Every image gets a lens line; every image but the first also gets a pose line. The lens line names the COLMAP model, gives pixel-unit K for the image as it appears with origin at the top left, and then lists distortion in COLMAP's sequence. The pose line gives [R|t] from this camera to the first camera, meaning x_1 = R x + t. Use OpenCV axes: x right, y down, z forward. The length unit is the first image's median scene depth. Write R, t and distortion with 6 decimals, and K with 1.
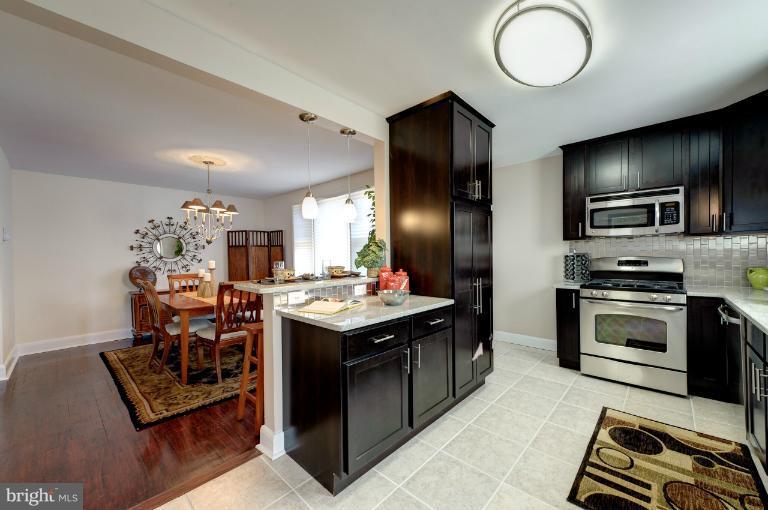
lens RADIAL K [[306.0, 0, 384.8], [0, 306.0, 254.5], [0, 0, 1]] dist [0.008415, -0.000058]
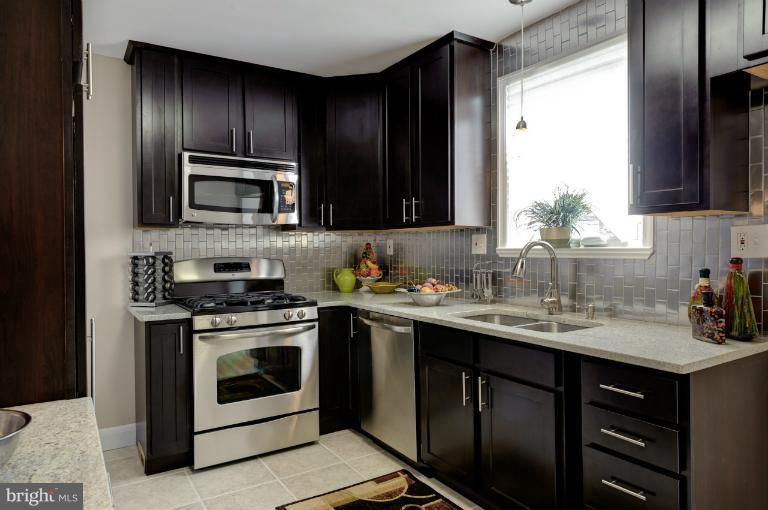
lens RADIAL K [[508.7, 0, 385.1], [0, 508.7, 255.3], [0, 0, 1]] dist [0.030845, 0.000401]
pose [[0.260563, -0.005261, 0.965443, -0.161799], [0.005128, 0.999979, 0.004066, 0.000108], [-0.965443, 0.003891, 0.260584, 0.434097]]
